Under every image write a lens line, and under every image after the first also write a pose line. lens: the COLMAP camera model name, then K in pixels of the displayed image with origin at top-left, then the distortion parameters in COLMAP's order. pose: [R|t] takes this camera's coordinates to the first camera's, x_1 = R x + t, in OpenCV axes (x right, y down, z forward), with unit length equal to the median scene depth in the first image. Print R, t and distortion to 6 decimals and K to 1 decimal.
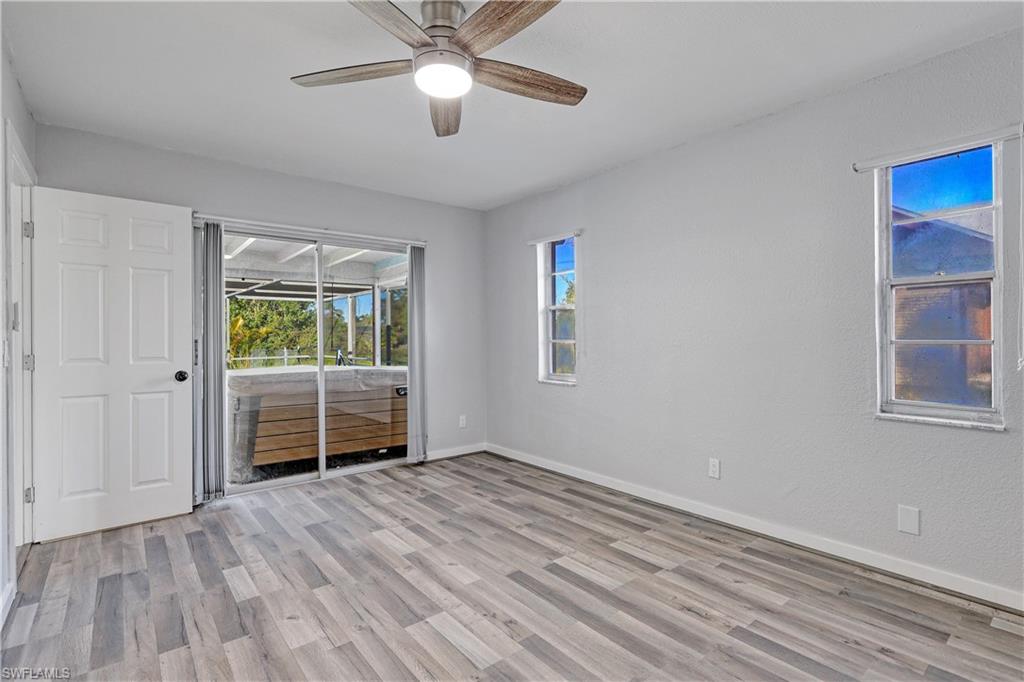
lens RADIAL K [[470.6, 0, 509.1], [0, 470.6, 337.2], [0, 0, 1]] dist [-0.000232, 0.000073]
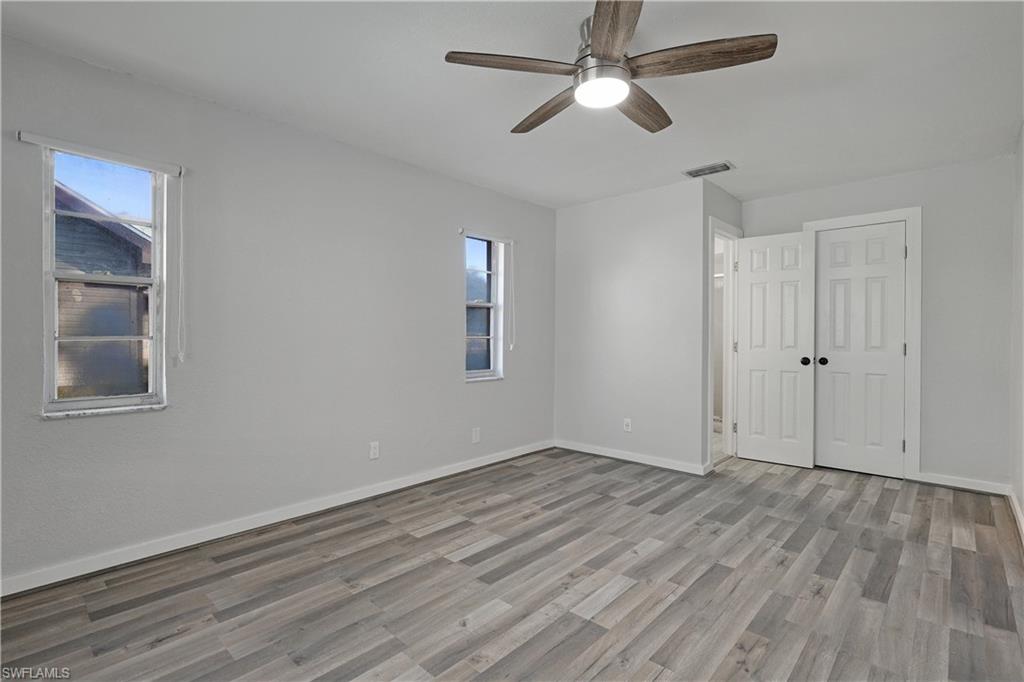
lens RADIAL K [[470.6, 0, 509.1], [0, 470.6, 337.2], [0, 0, 1]] dist [-0.000232, 0.000073]
pose [[-0.114653, 0.001638, 0.993404, -0.874659], [-0.004434, 0.999988, -0.002160, 0.011830], [-0.993396, -0.004653, -0.114645, 0.988274]]
